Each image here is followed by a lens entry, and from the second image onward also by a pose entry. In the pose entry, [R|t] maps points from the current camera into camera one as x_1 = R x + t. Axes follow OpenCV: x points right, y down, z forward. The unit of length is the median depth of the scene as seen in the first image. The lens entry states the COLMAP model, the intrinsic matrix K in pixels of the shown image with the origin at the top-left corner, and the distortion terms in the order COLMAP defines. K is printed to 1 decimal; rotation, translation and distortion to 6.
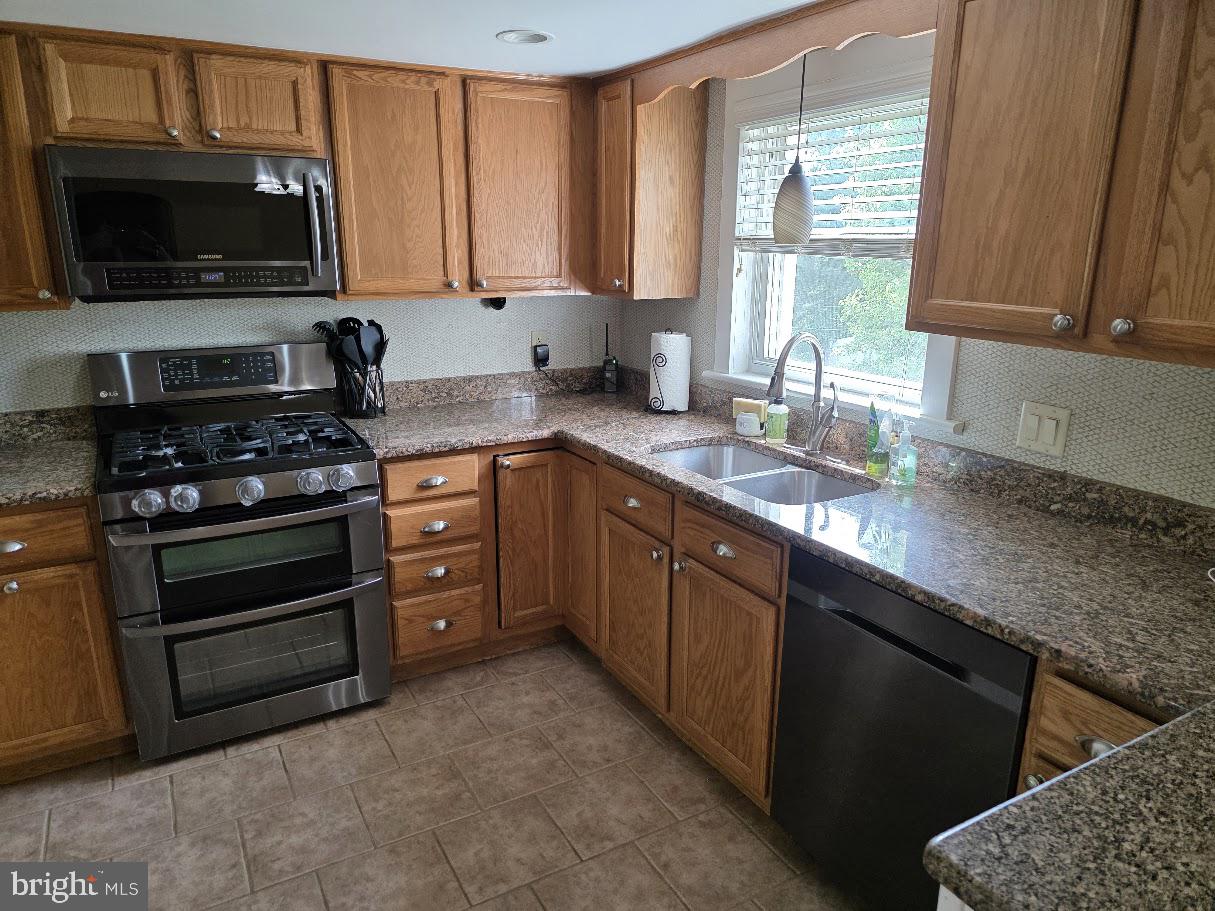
lens RADIAL K [[815.8, 0, 607.0], [0, 815.8, 463.4], [0, 0, 1]] dist [0.032079, -0.033277]
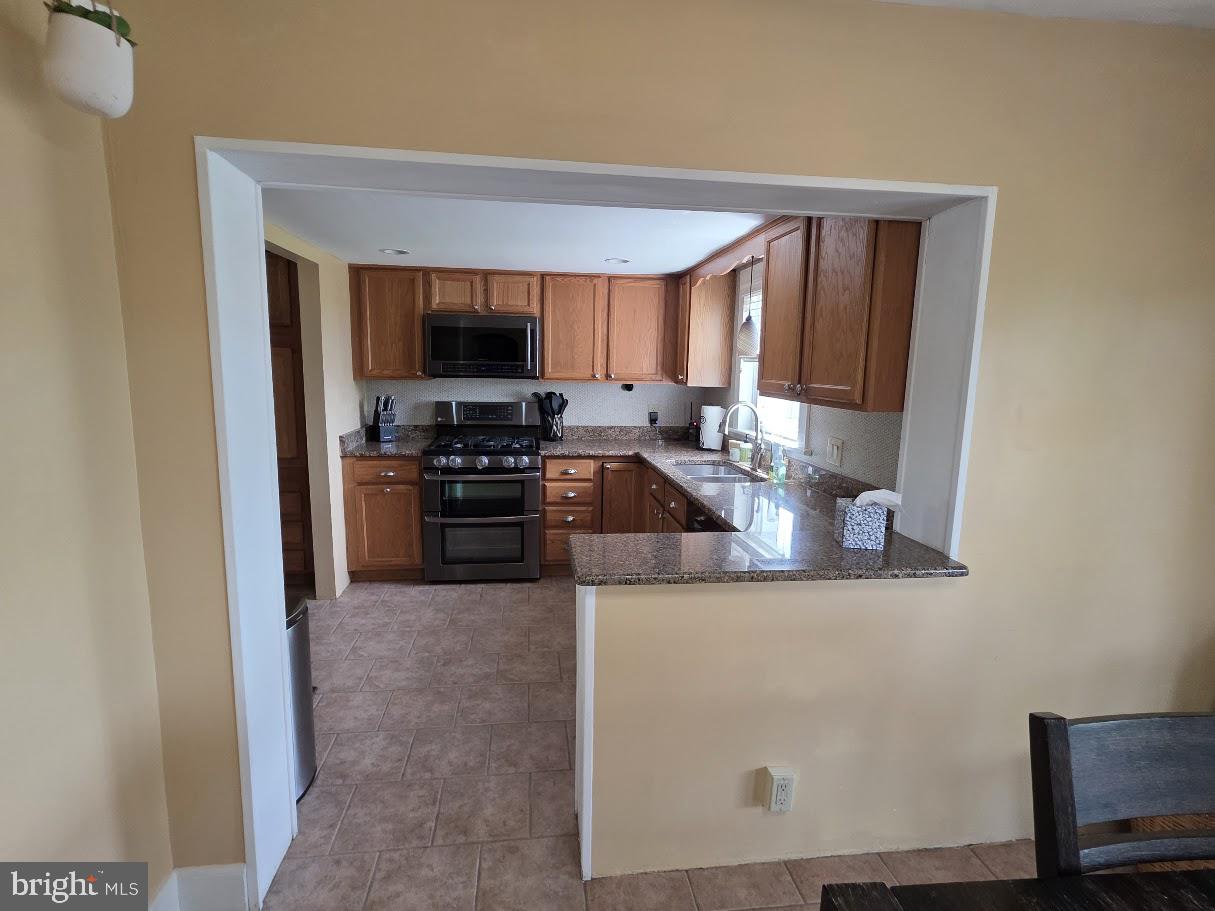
lens RADIAL K [[604.1, 0, 608.4], [0, 604.1, 447.6], [0, 0, 1]] dist [-0.006748, 0.000022]
pose [[0.925890, 0.065482, -0.372075, 0.436784], [-0.114644, 0.987122, -0.111563, 0.124168], [0.359978, 0.145951, 0.921474, -0.345620]]
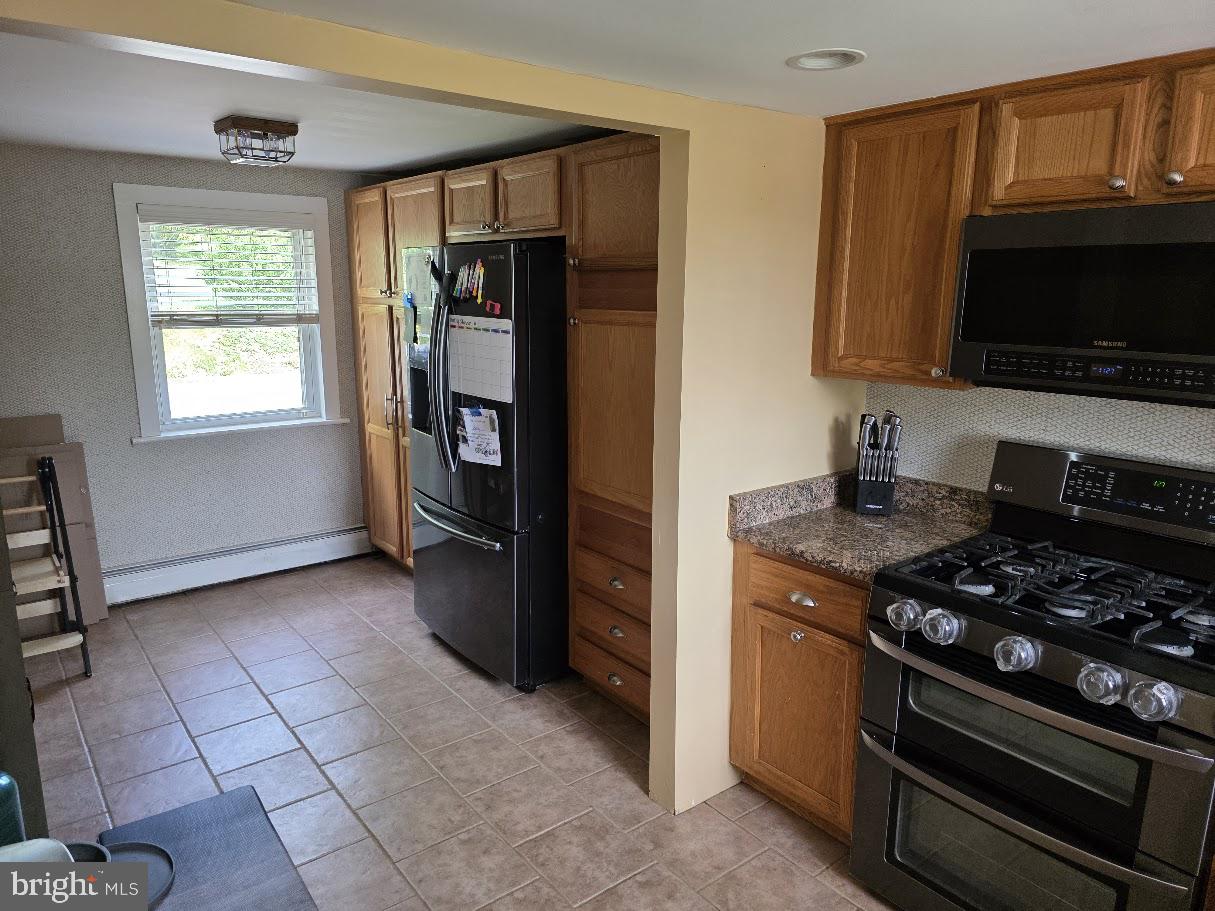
lens RADIAL K [[815.8, 0, 601.2], [0, 815.8, 460.2], [0, 0, 1]] dist [0.032079, -0.033277]
pose [[0.145249, 0.201490, -0.968661, 0.176718], [-0.272000, 0.949452, 0.156708, -0.133698], [0.951272, 0.240714, 0.192712, 0.415617]]
